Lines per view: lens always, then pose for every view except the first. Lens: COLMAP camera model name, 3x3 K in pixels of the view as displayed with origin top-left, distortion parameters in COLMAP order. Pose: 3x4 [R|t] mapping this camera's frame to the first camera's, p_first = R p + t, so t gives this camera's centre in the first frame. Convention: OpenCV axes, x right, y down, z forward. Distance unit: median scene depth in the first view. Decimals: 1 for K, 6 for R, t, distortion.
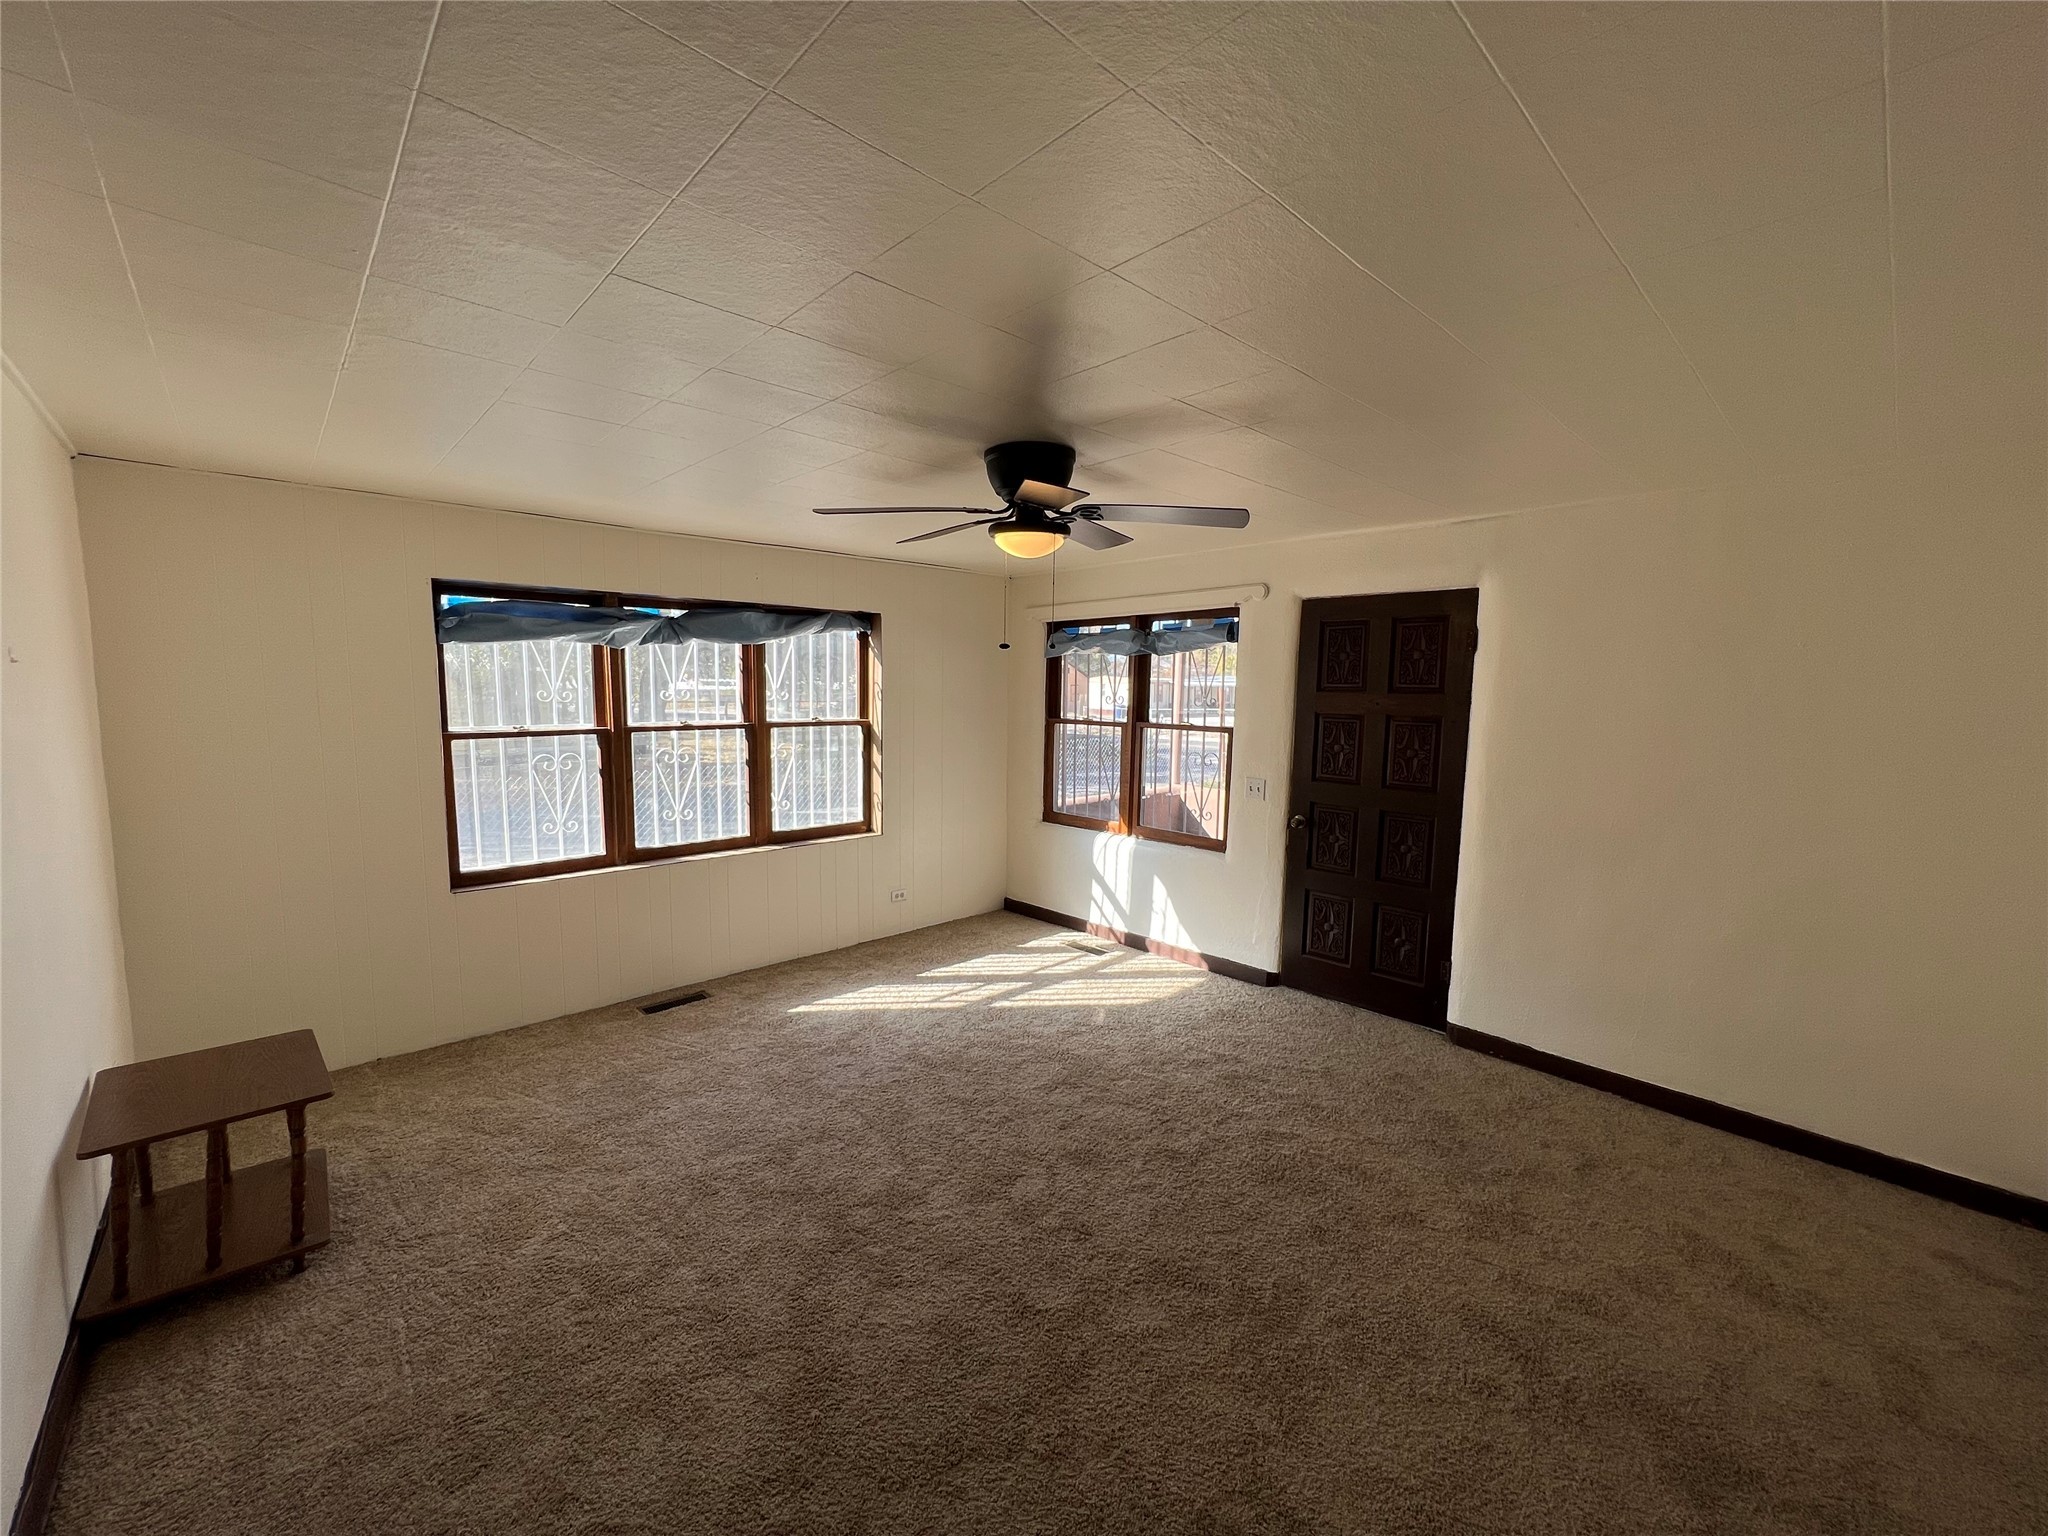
lens RADIAL K [[818.0, 0, 1022.6], [0, 818.0, 776.8], [0, 0, 1]] dist [-0.000369, -0.000029]
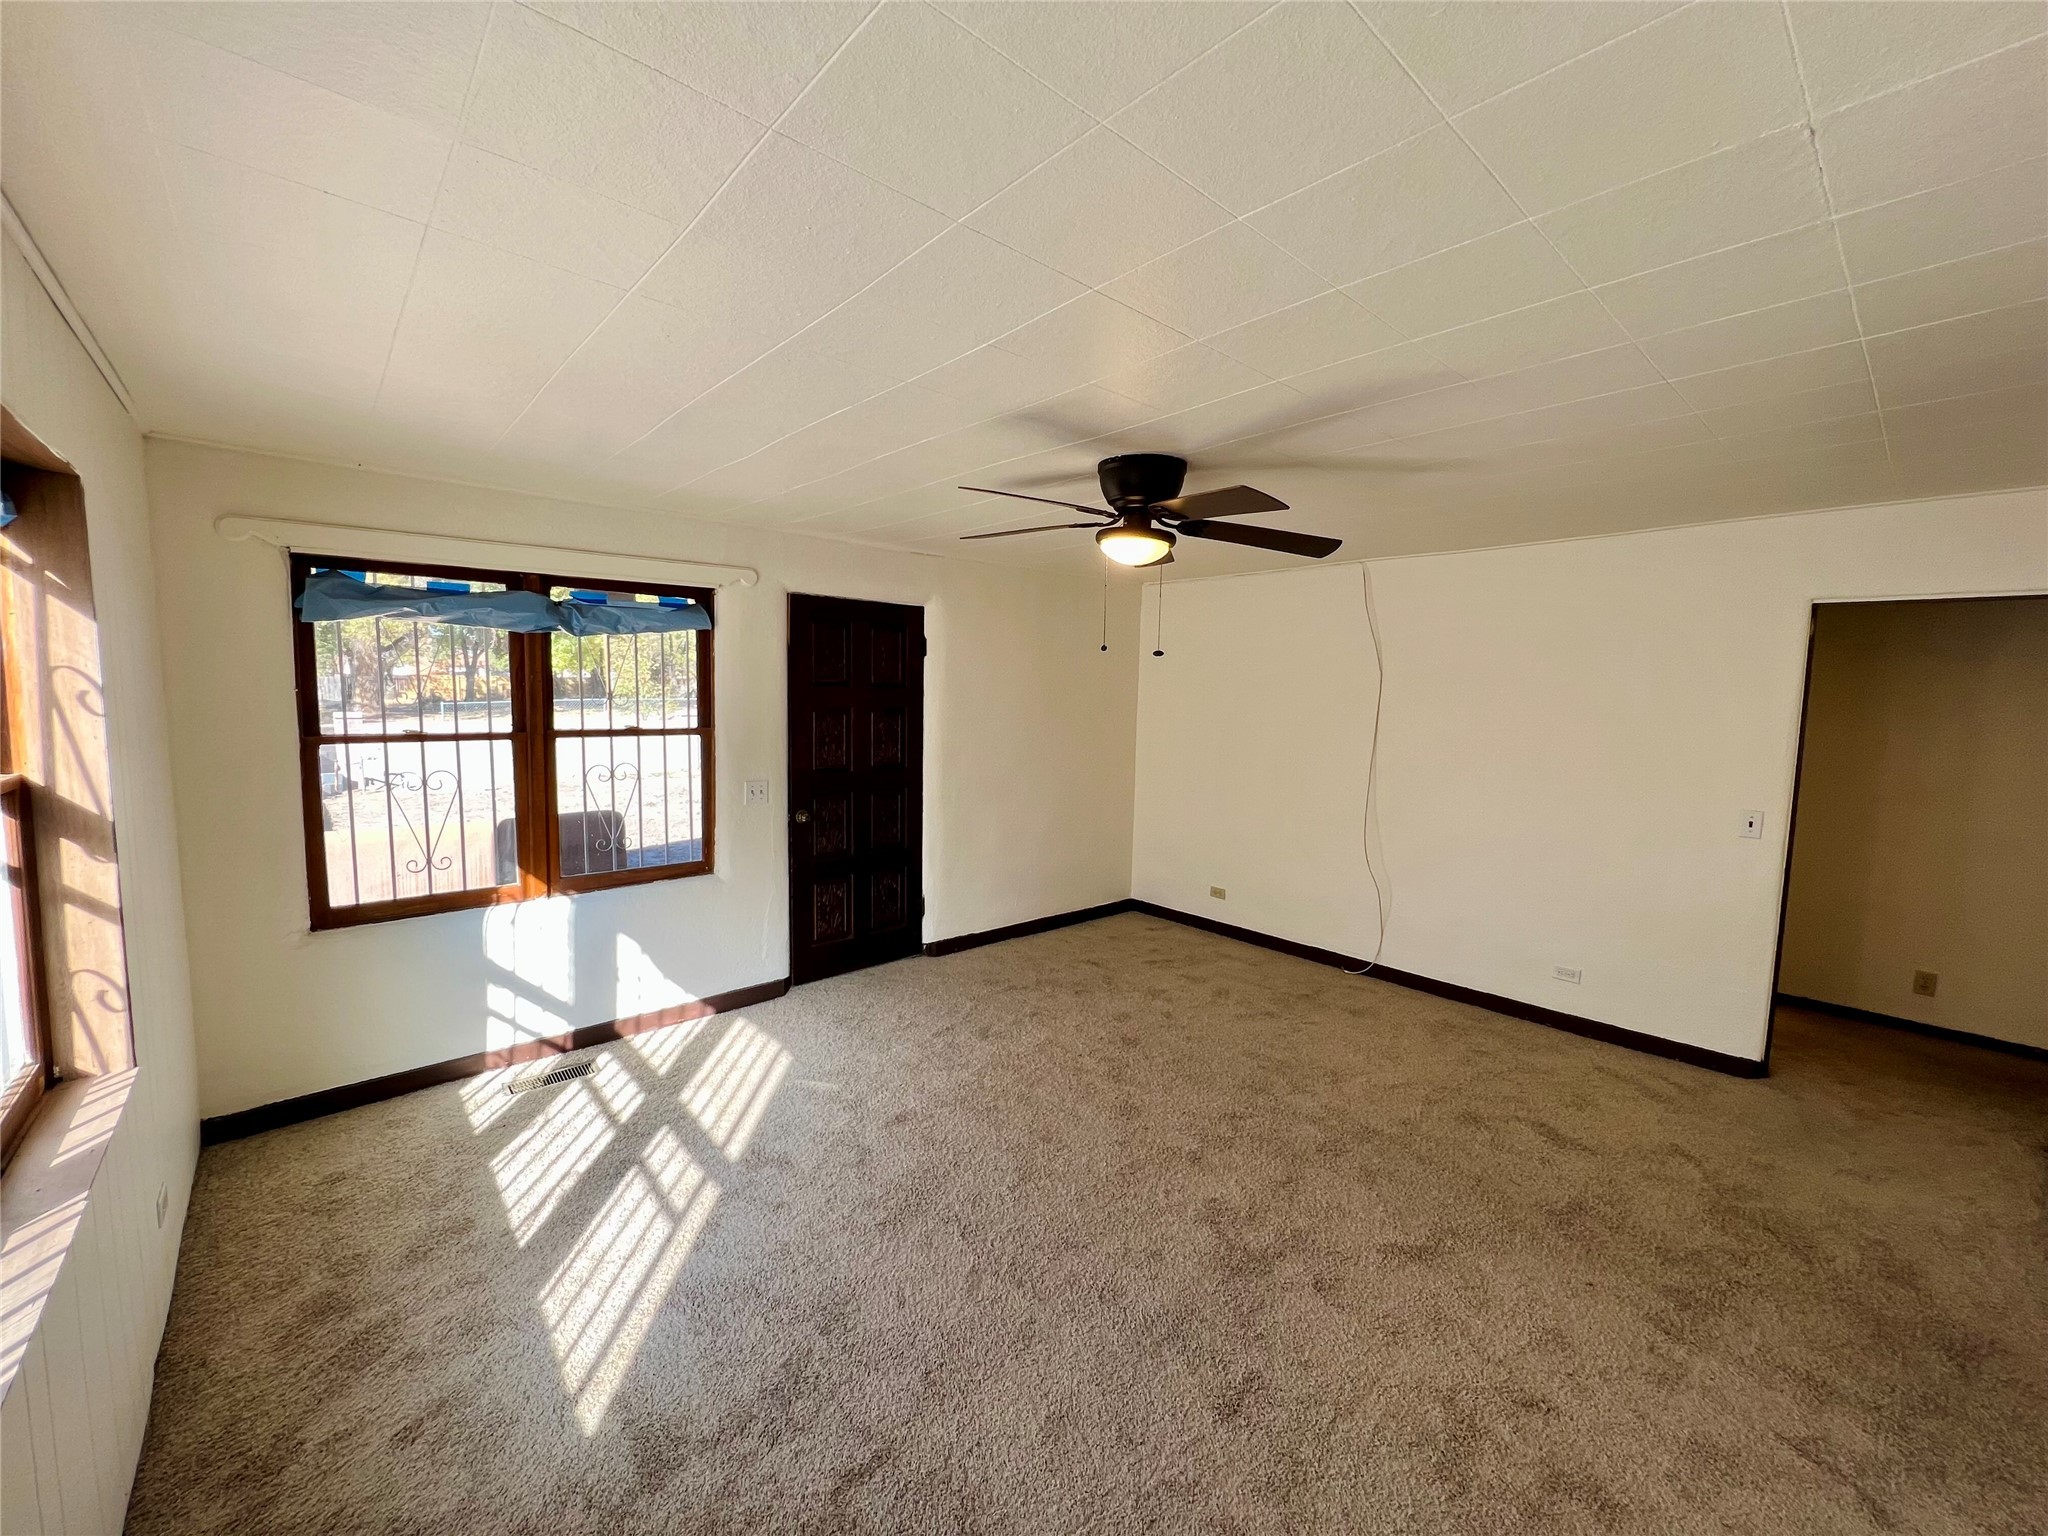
lens RADIAL K [[814.9, 0, 1027.4], [0, 814.9, 767.3], [0, 0, 1]] dist [-0.001353, 0.000000]
pose [[0.024154, -0.108441, 0.993809, -0.565045], [0.094594, 0.989887, 0.105714, -0.074307], [-0.995223, 0.091455, 0.034167, 0.607055]]
